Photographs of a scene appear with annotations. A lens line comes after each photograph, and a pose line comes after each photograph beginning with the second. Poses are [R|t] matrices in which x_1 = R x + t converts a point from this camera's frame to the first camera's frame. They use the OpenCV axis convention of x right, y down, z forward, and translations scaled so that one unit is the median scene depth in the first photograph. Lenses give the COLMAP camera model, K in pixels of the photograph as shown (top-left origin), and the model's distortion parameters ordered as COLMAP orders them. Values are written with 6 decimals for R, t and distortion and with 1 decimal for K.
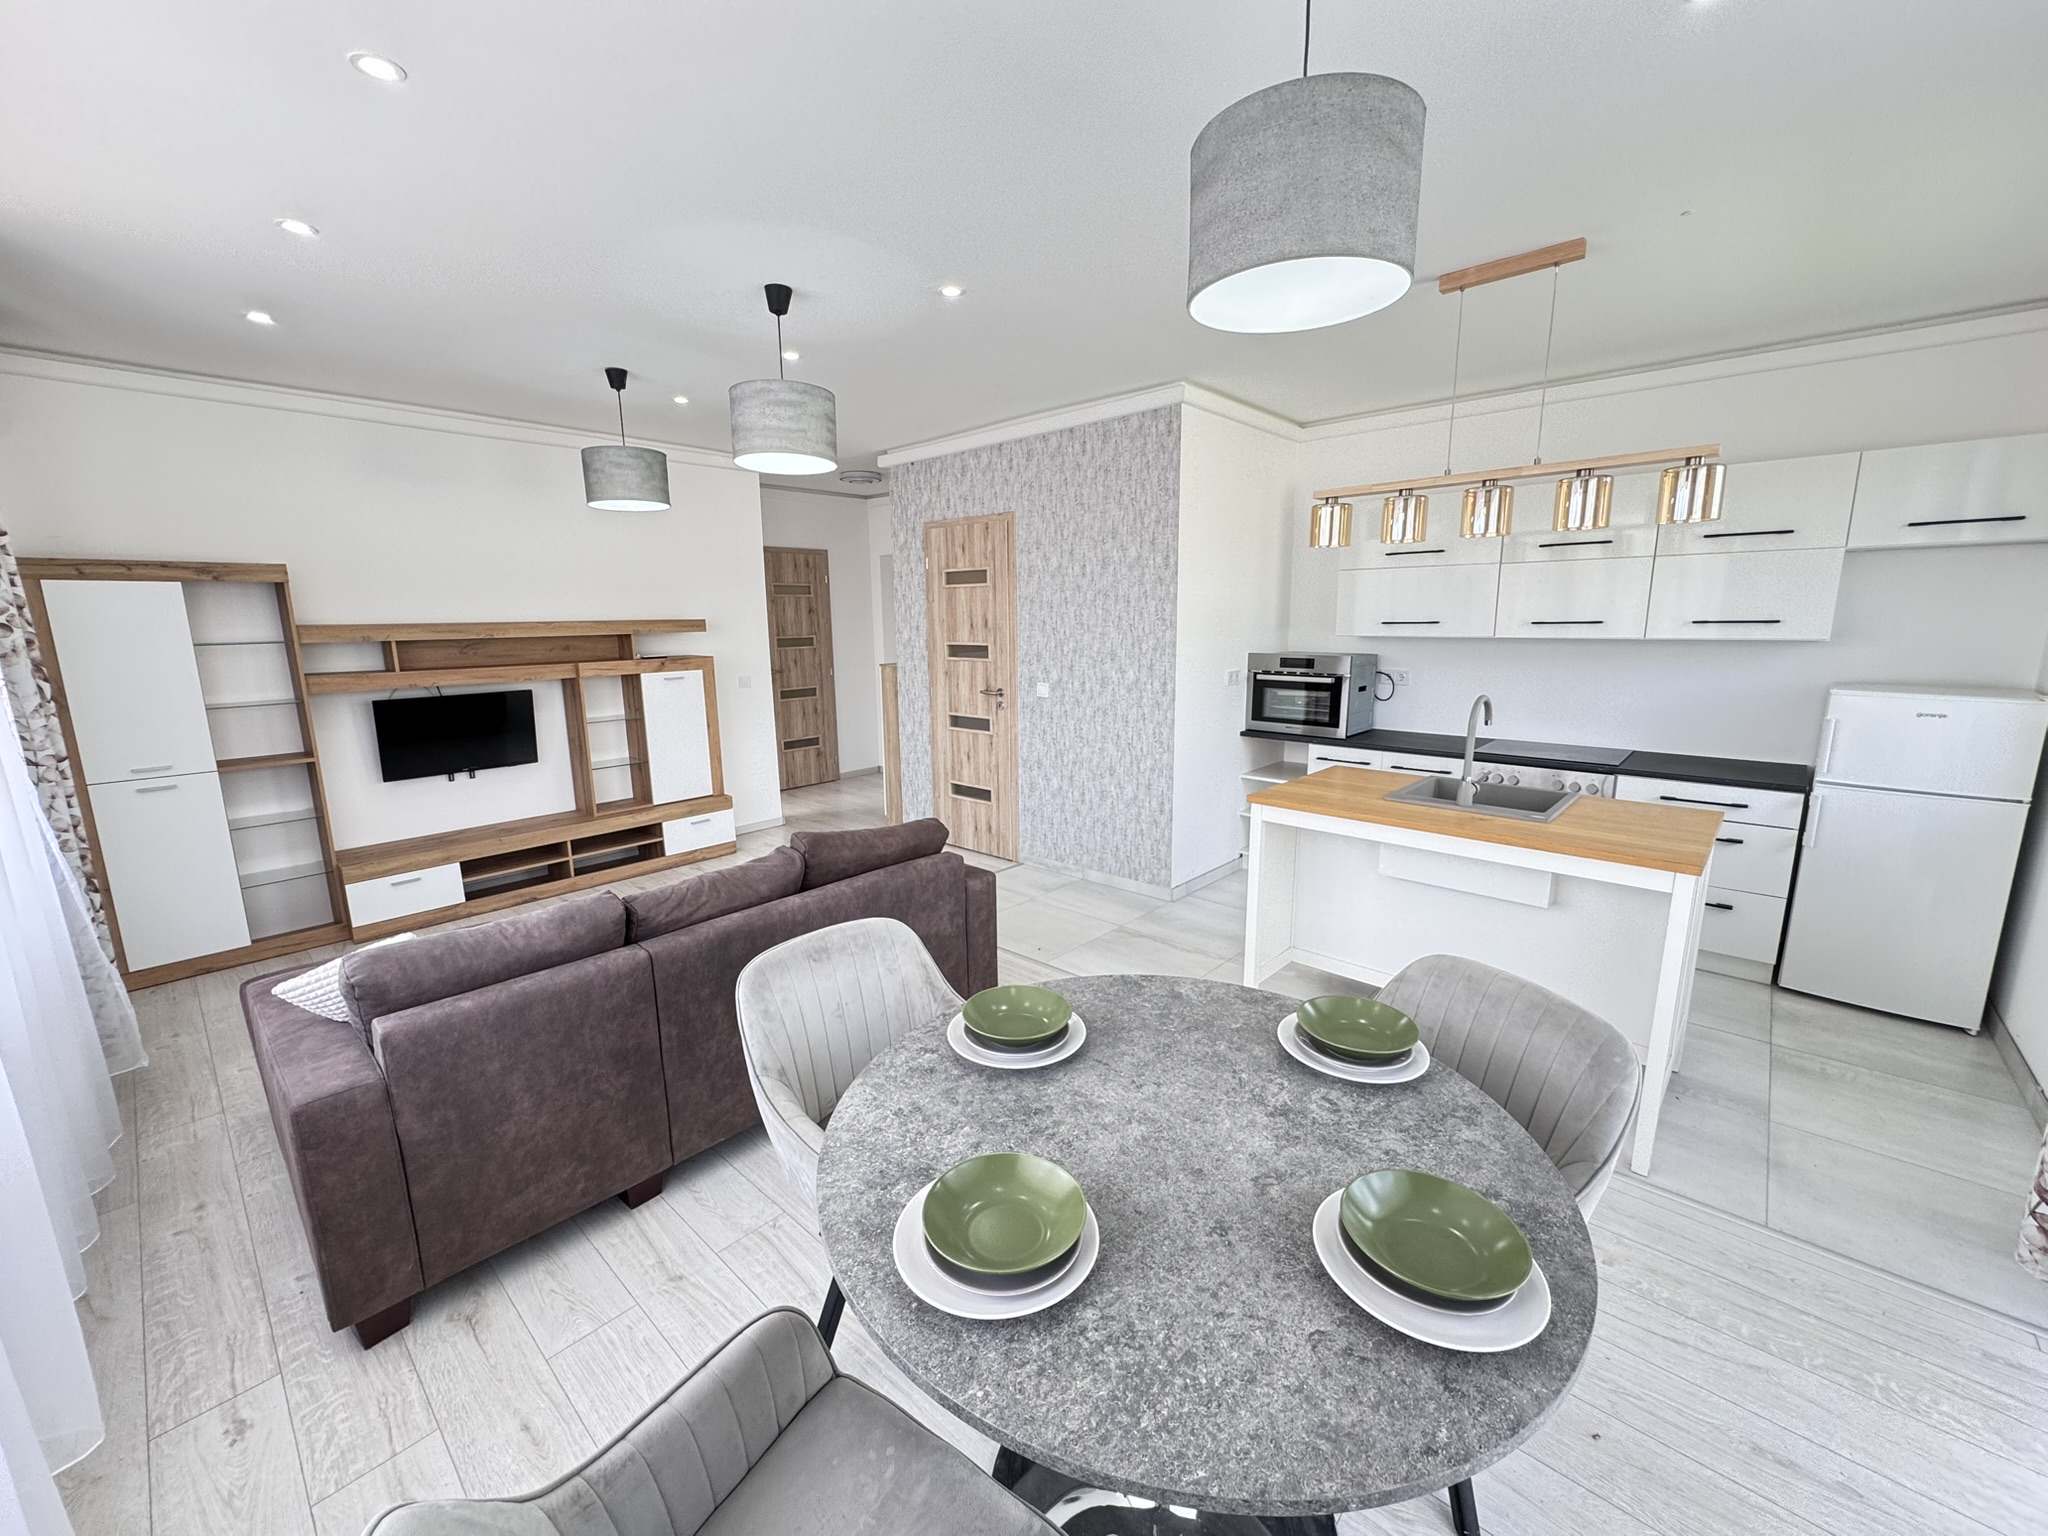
lens RADIAL K [[818.4, 0, 1018.2], [0, 818.4, 768.9], [0, 0, 1]] dist [-0.000794, 0.000246]
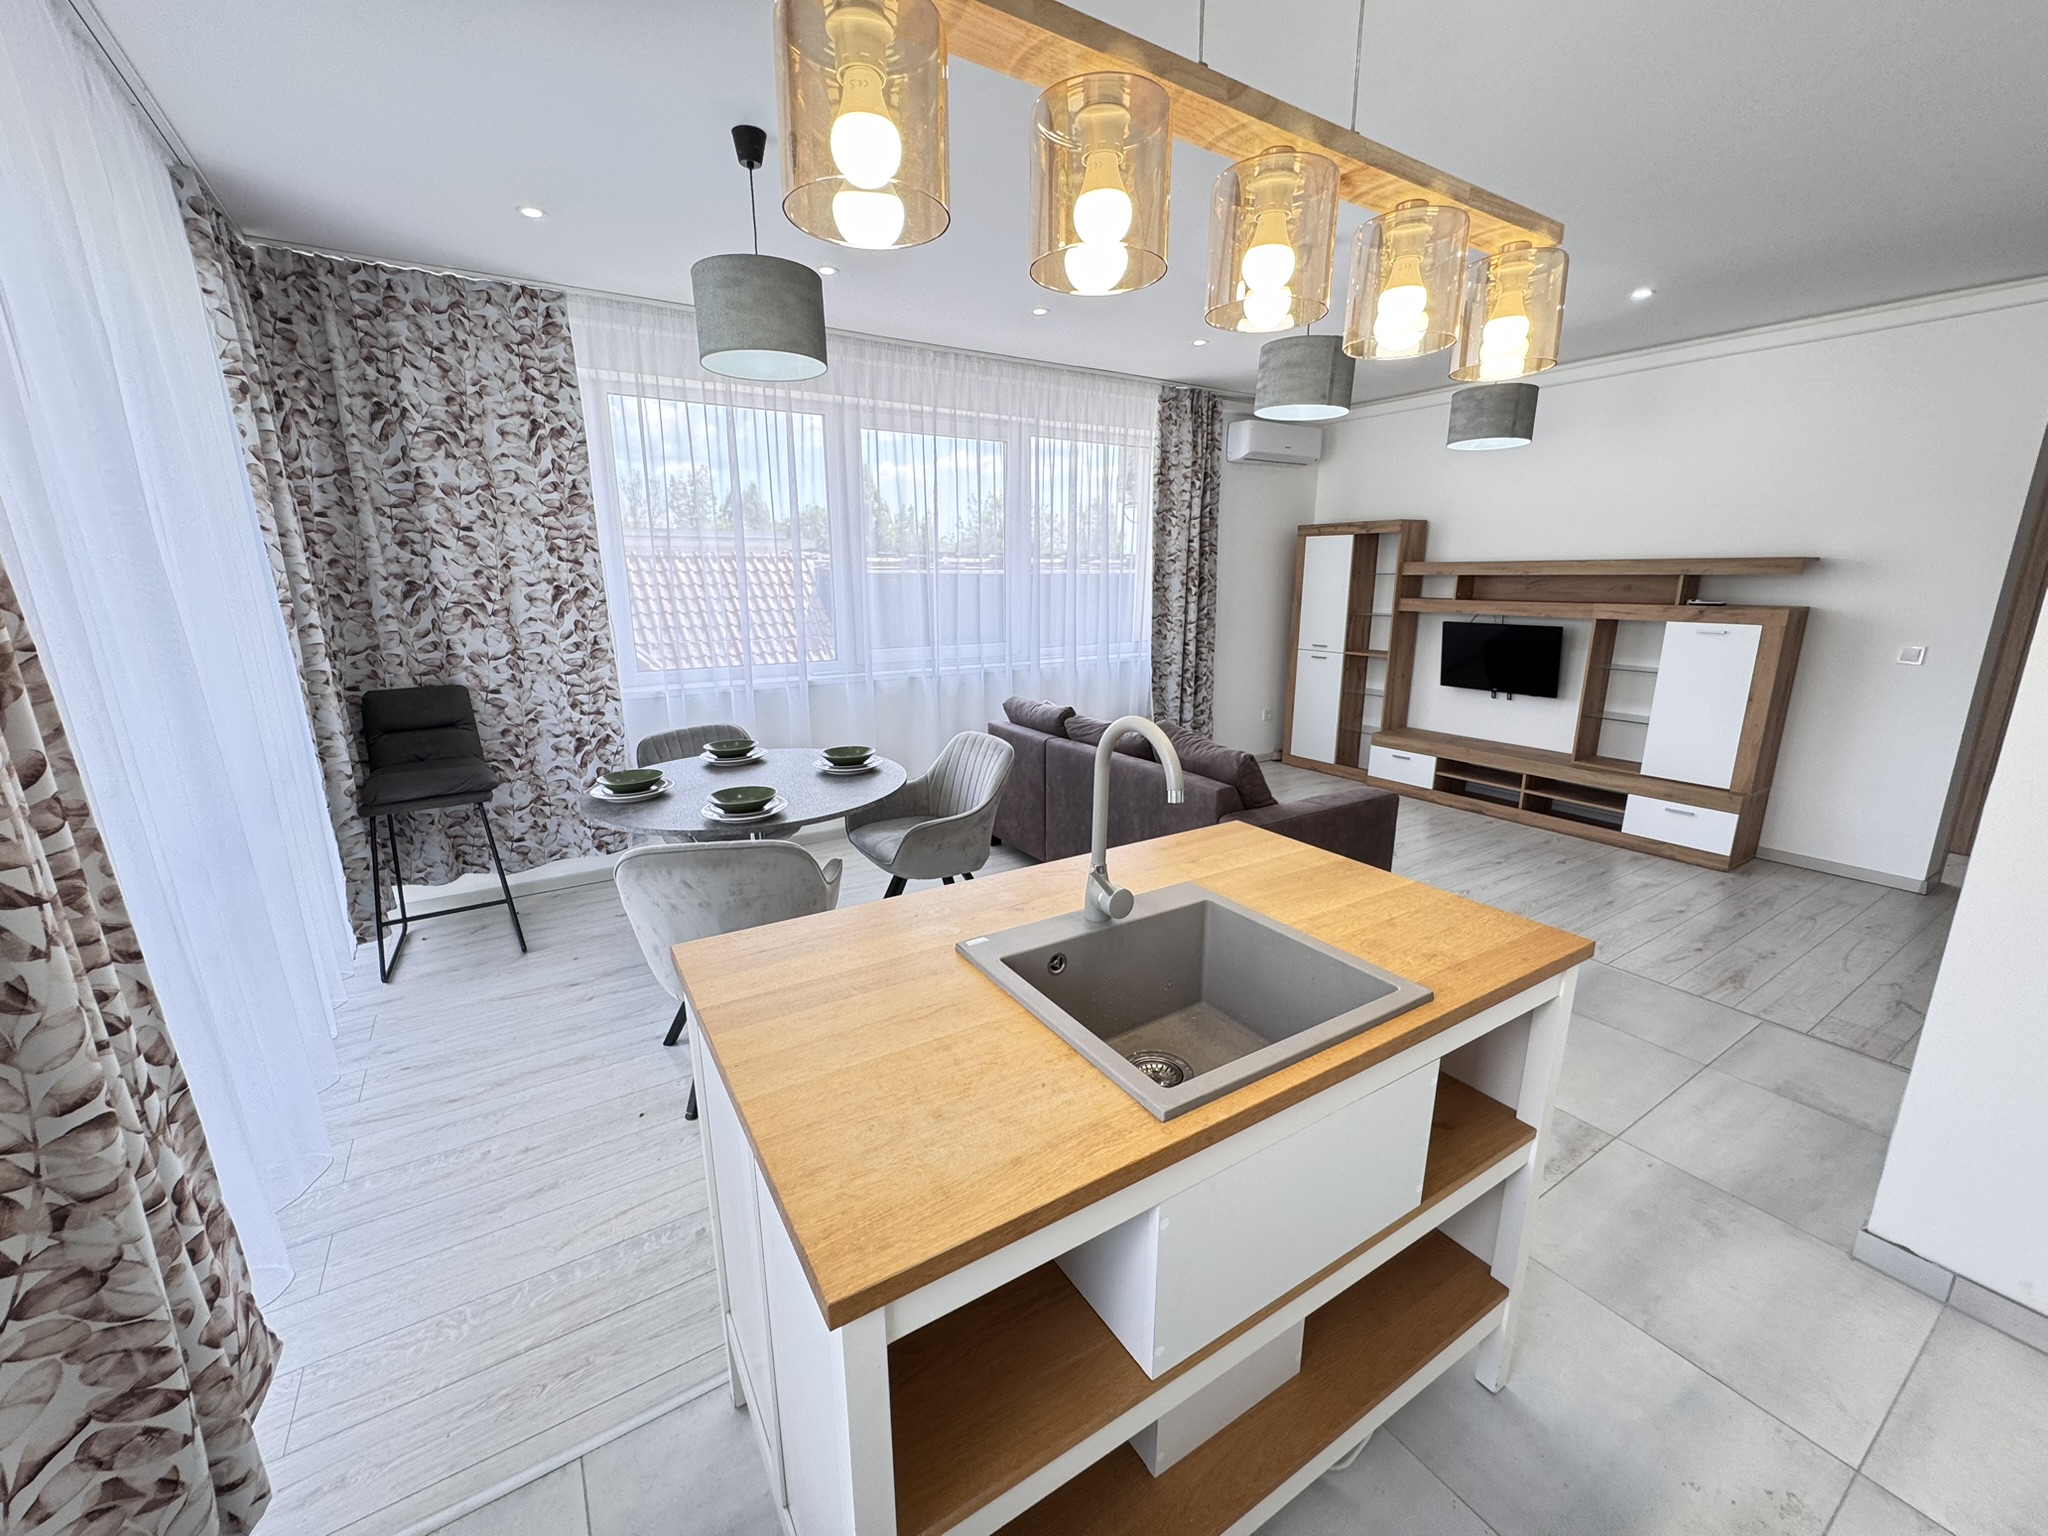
lens RADIAL K [[818.4, 0, 1018.2], [0, 818.4, 768.9], [0, 0, 1]] dist [-0.000794, 0.000246]
pose [[-0.261998, 0.237357, -0.935424, 0.559755], [-0.175973, 0.941283, 0.288131, -0.099035], [0.948889, 0.240099, -0.204846, 0.570457]]
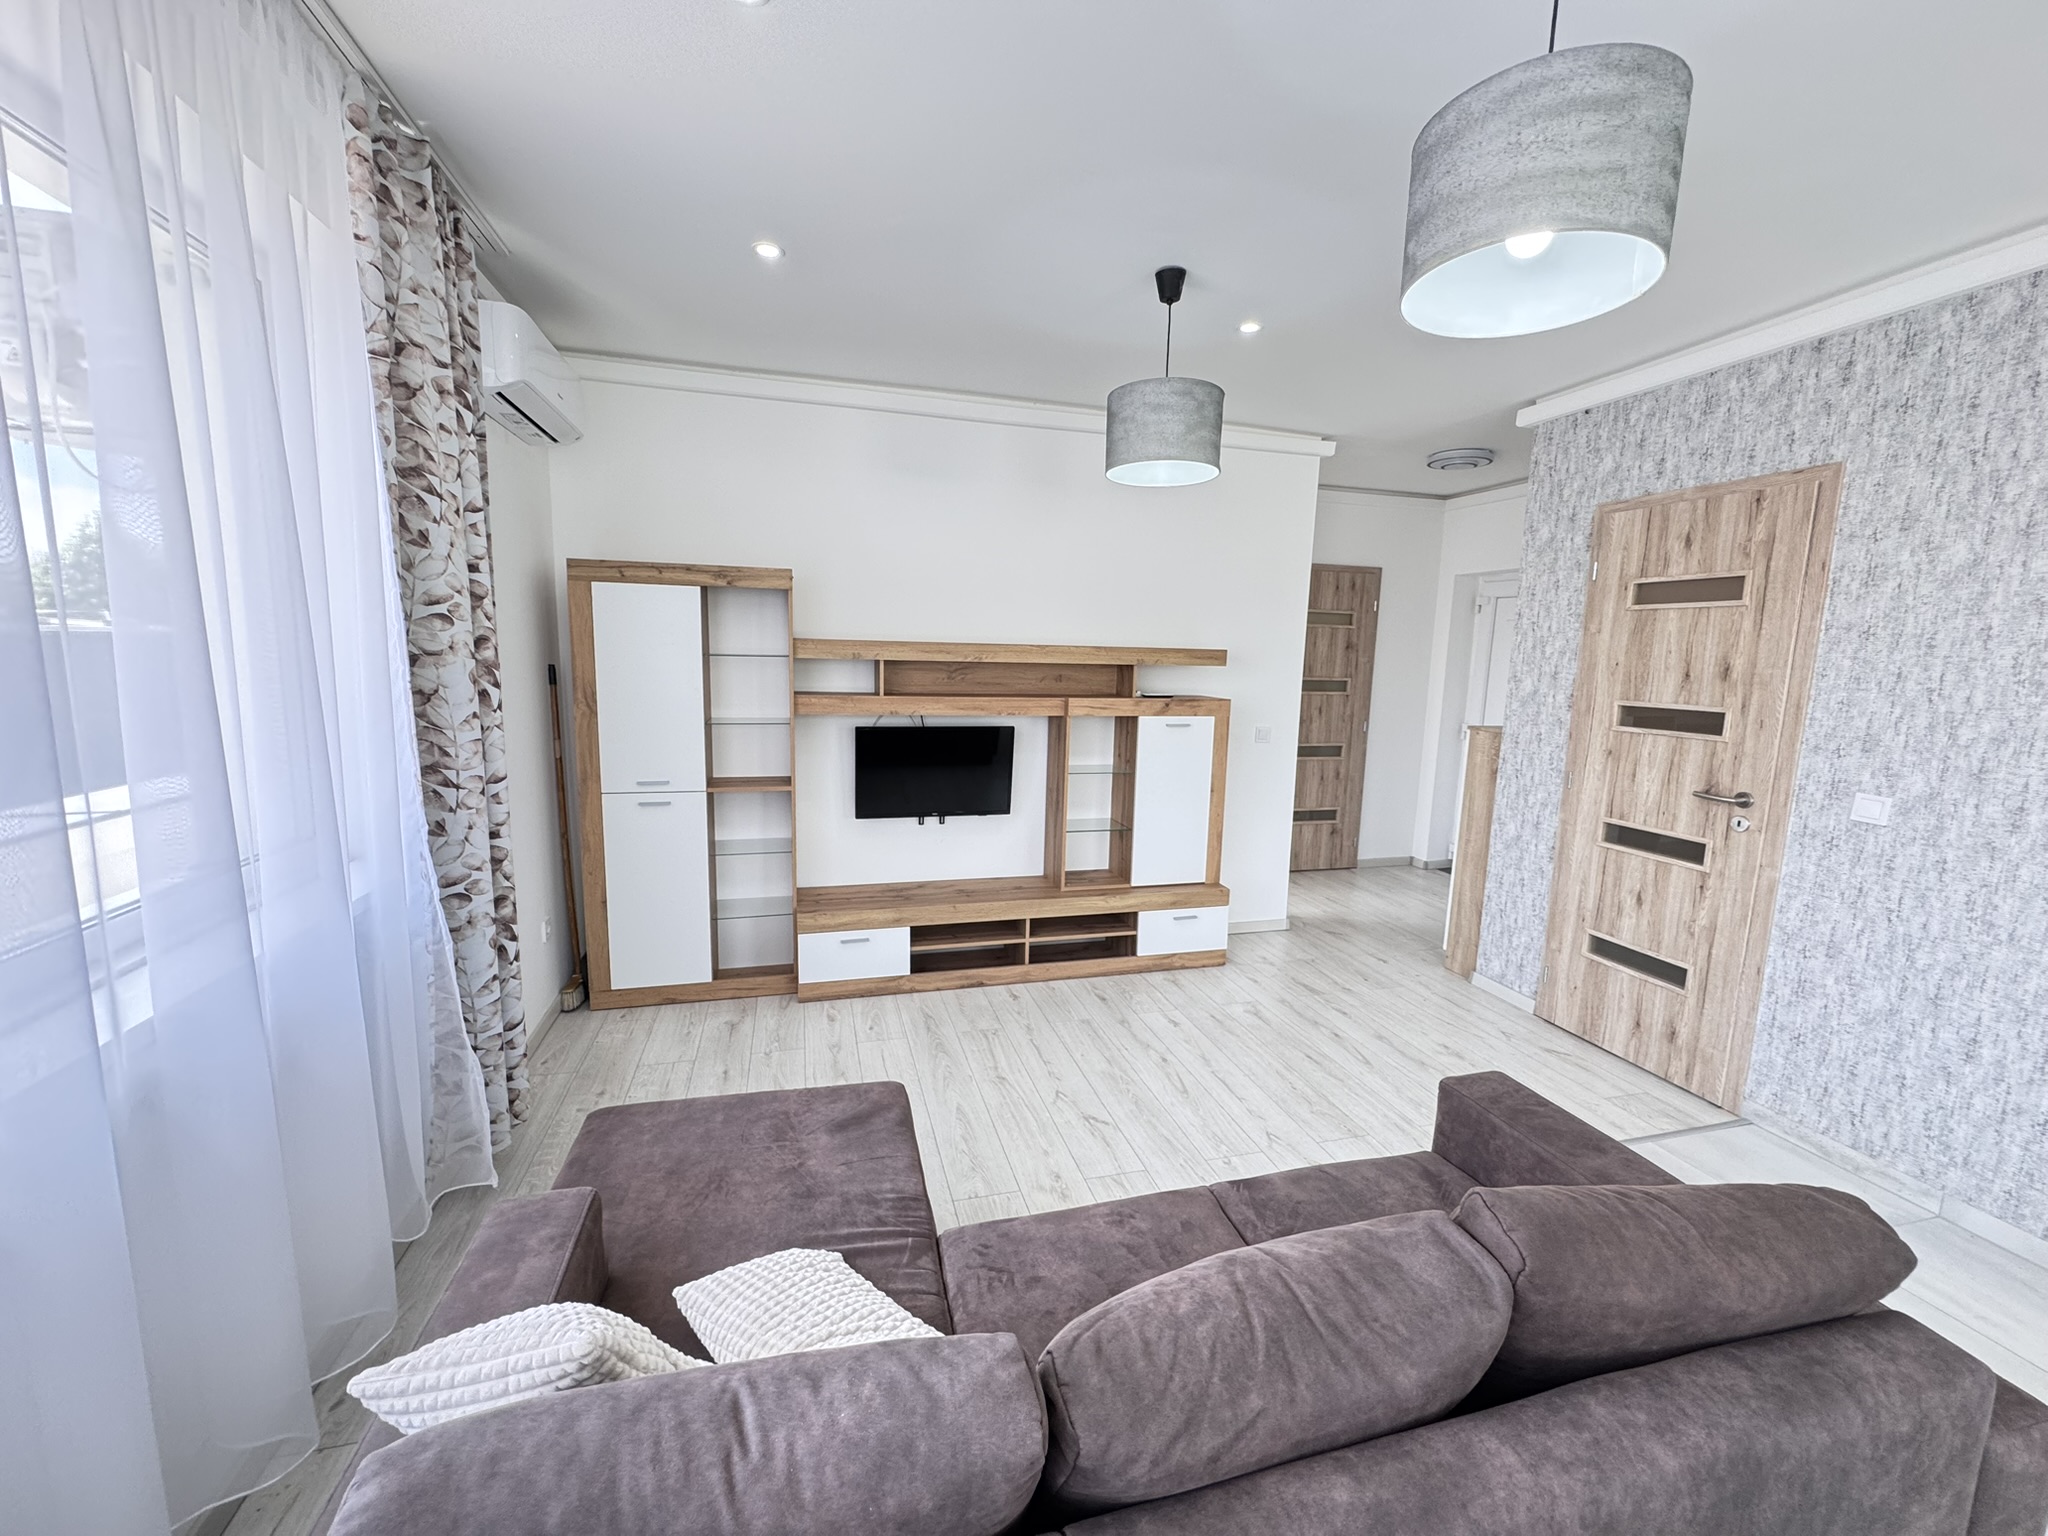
lens RADIAL K [[818.4, 0, 1018.2], [0, 818.4, 768.9], [0, 0, 1]] dist [-0.000794, 0.000246]
pose [[0.842763, 0.109191, -0.527093, -0.146980], [-0.134768, 0.990824, -0.010223, -0.044467], [0.521141, 0.079651, 0.849746, 0.293033]]
